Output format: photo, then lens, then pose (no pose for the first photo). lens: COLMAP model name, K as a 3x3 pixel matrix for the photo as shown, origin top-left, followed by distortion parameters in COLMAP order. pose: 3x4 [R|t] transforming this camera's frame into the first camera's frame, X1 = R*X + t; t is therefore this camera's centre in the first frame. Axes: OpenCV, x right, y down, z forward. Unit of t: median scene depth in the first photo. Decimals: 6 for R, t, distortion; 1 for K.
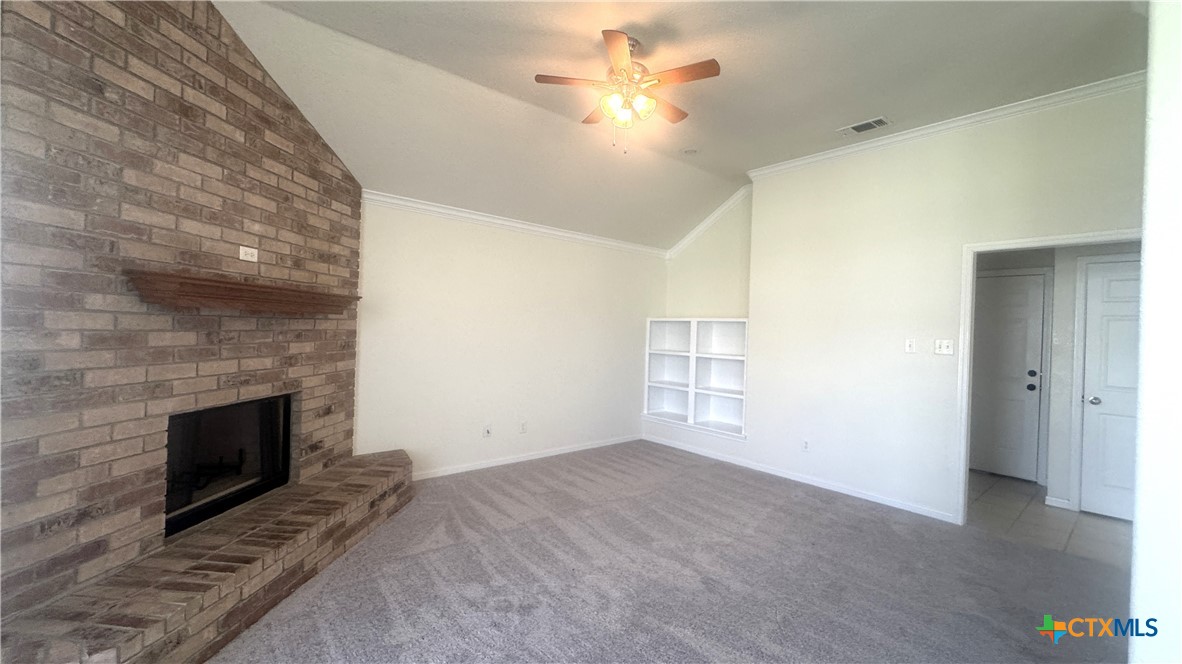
lens RADIAL K [[472.1, 0, 592.1], [0, 472.1, 323.4], [0, 0, 1]] dist [-0.001039, 0.000818]
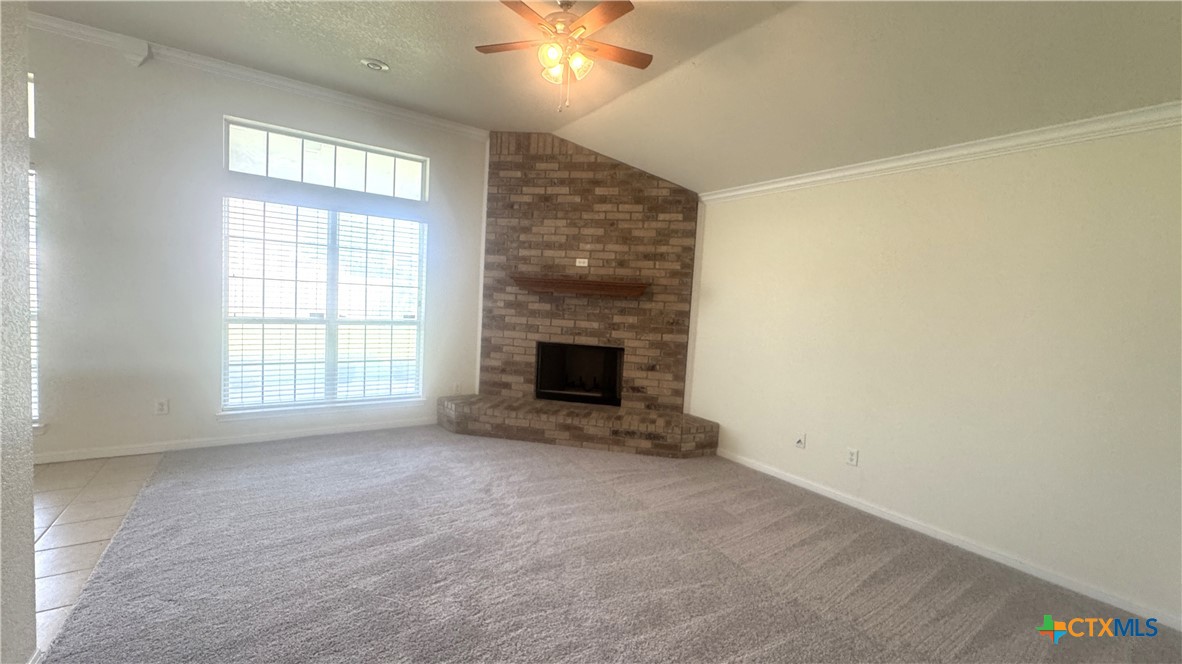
lens RADIAL K [[472.1, 0, 595.0], [0, 472.1, 326.7], [0, 0, 1]] dist [-0.001039, 0.000818]
pose [[-0.093062, 0.016661, -0.995521, 1.078776], [-0.049381, 0.998552, 0.021328, 0.057502], [0.994435, 0.051145, -0.092105, 1.252840]]
